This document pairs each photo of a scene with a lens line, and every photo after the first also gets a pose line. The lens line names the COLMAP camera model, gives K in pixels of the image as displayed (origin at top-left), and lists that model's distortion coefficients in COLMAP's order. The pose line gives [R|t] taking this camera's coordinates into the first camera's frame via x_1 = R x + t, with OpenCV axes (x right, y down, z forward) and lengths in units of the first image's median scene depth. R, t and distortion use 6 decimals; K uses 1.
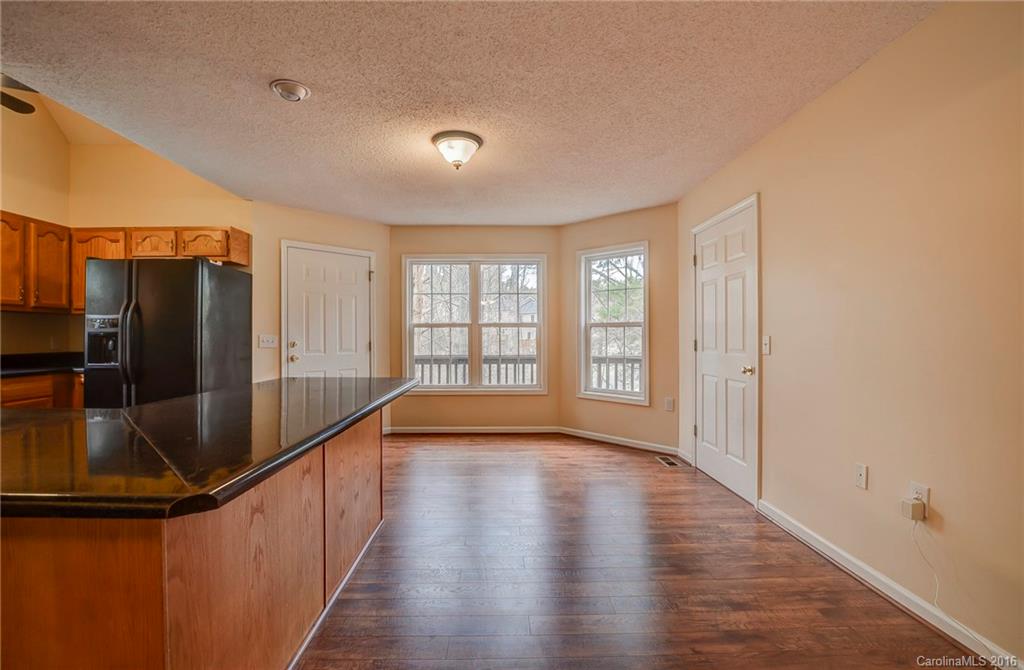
lens RADIAL K [[449.4, 0, 501.8], [0, 449.4, 334.1], [0, 0, 1]] dist [-0.020041, -0.000114]
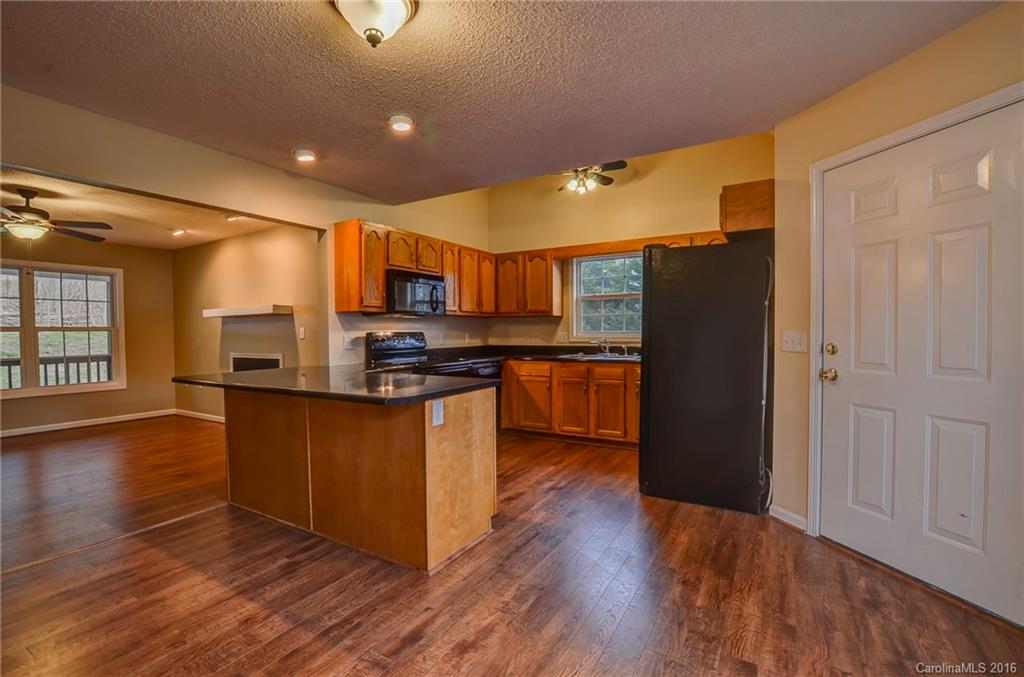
lens RADIAL K [[458.5, 0, 505.0], [0, 458.5, 341.7], [0, 0, 1]] dist [-0.034877, 0.001834]
pose [[-0.518419, 0.026483, -0.854717, 0.199407], [0.009683, 0.999638, 0.025100, -0.003552], [0.855072, 0.004736, -0.518487, 0.916252]]
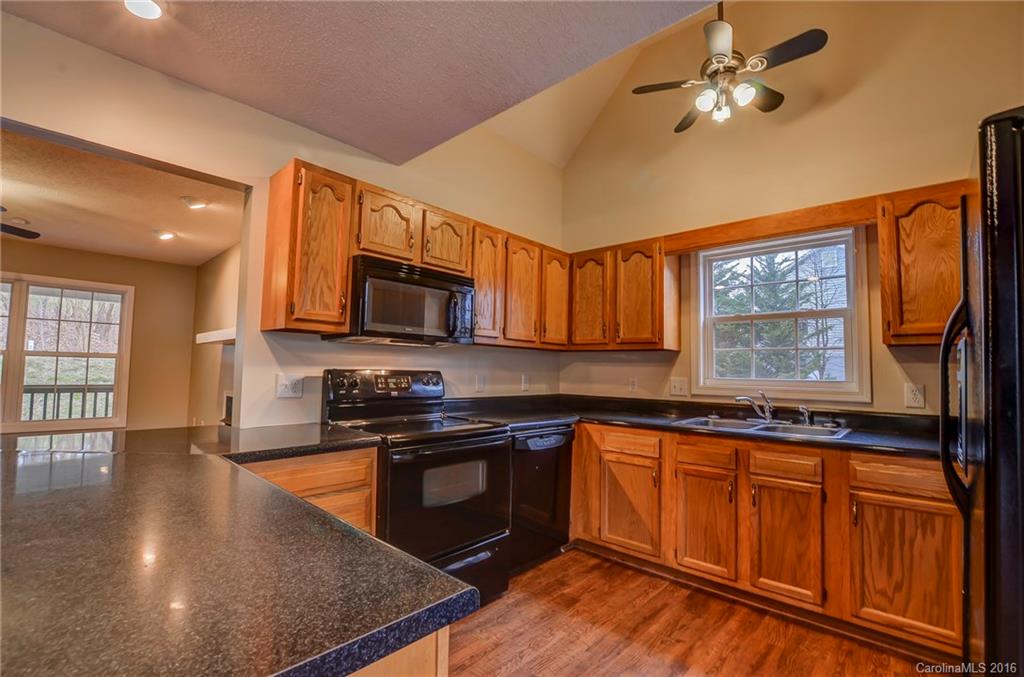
lens RADIAL K [[458.5, 0, 499.6], [0, 458.5, 341.3], [0, 0, 1]] dist [-0.034877, 0.001834]
pose [[-0.692232, -0.055827, -0.719513, -0.193732], [-0.018982, 0.998067, -0.059177, -0.006362], [0.721425, -0.027306, -0.691954, 0.714787]]
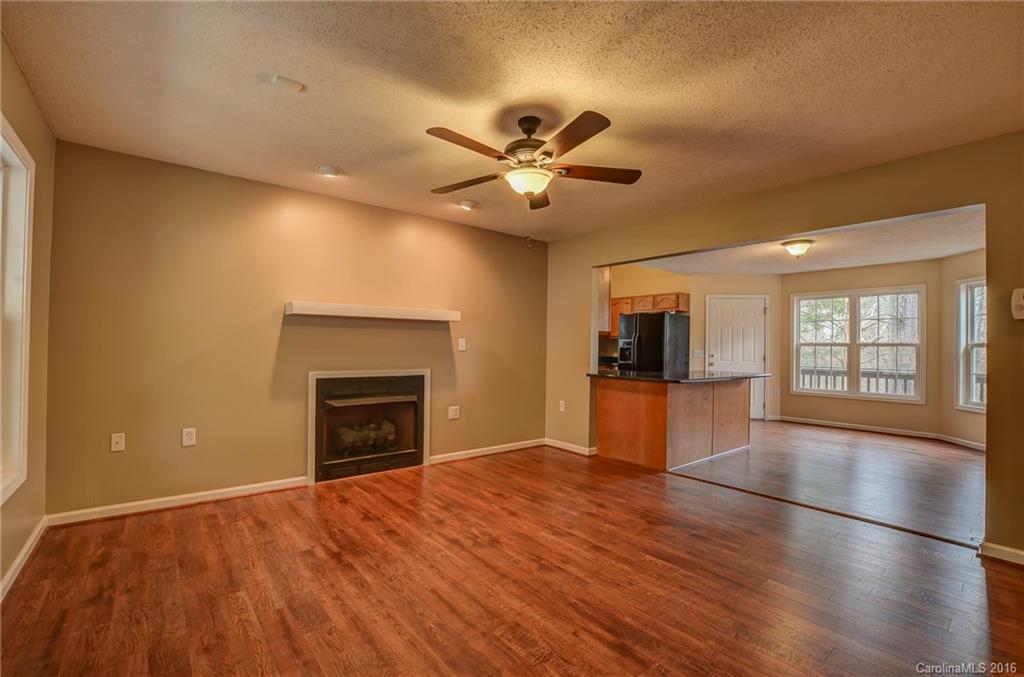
lens RADIAL K [[458.5, 0, 498.2], [0, 458.5, 343.1], [0, 0, 1]] dist [-0.034877, 0.001834]
pose [[0.613645, 0.004298, -0.789570, 0.380027], [-0.016312, 0.999841, -0.007234, 0.000740], [0.789414, 0.017319, 0.613617, -0.670014]]
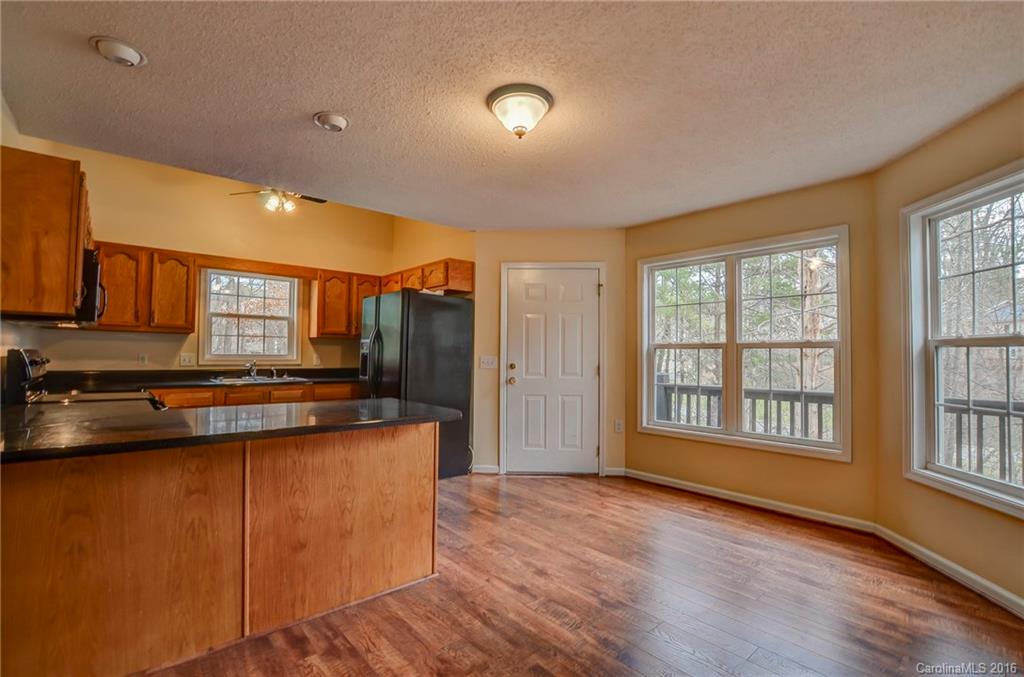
lens RADIAL K [[458.5, 0, 507.7], [0, 458.5, 339.1], [0, 0, 1]] dist [-0.034877, 0.001834]
pose [[0.650621, -0.019326, -0.759157, 0.293976], [-0.010953, 0.999333, -0.034827, -0.001552], [0.759324, 0.030974, 0.649975, 0.317401]]
